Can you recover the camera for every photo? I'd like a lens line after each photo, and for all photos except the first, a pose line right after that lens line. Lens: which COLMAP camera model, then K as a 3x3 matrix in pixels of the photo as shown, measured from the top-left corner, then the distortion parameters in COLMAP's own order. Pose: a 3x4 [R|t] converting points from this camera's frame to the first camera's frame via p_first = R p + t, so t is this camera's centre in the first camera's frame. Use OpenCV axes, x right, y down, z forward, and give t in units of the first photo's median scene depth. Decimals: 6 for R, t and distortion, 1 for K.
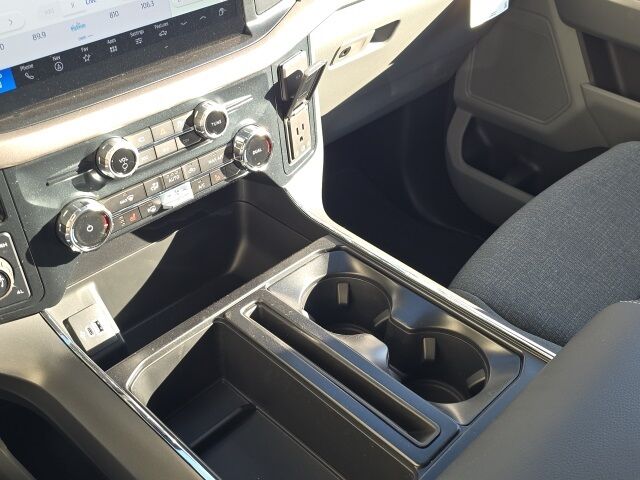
lens RADIAL K [[740.1, 0, 325.3], [0, 740.1, 234.6], [0, 0, 1]] dist [0.036861, 0.000000]
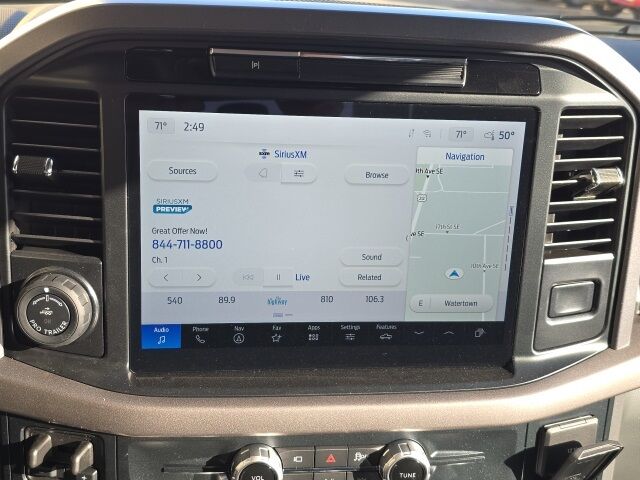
lens RADIAL K [[740.1, 0, 312.2], [0, 740.1, 227.6], [0, 0, 1]] dist [0.036861, 0.000000]
pose [[0.792276, 0.246059, -0.558349, 0.123061], [-0.408291, 0.893815, -0.185454, -0.196061], [0.453428, 0.374899, 0.808612, 0.294897]]
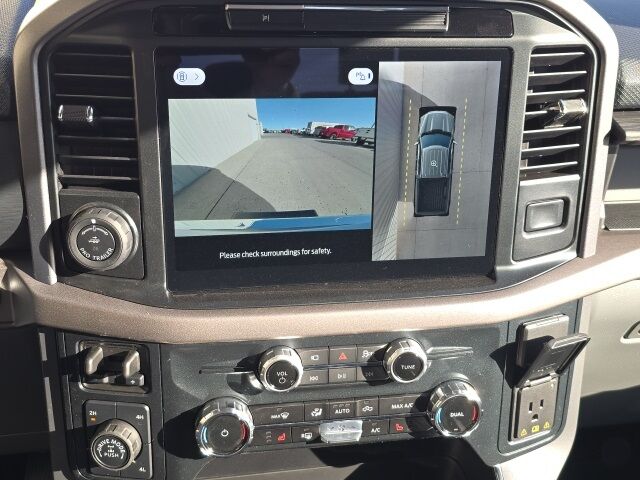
lens RADIAL K [[740.1, 0, 317.1], [0, 740.1, 225.7], [0, 0, 1]] dist [0.036861, 0.000000]
pose [[0.816548, 0.245338, -0.522550, 0.171482], [-0.368002, 0.918647, -0.143744, -0.141020], [0.444773, 0.309673, 0.840404, 0.200081]]
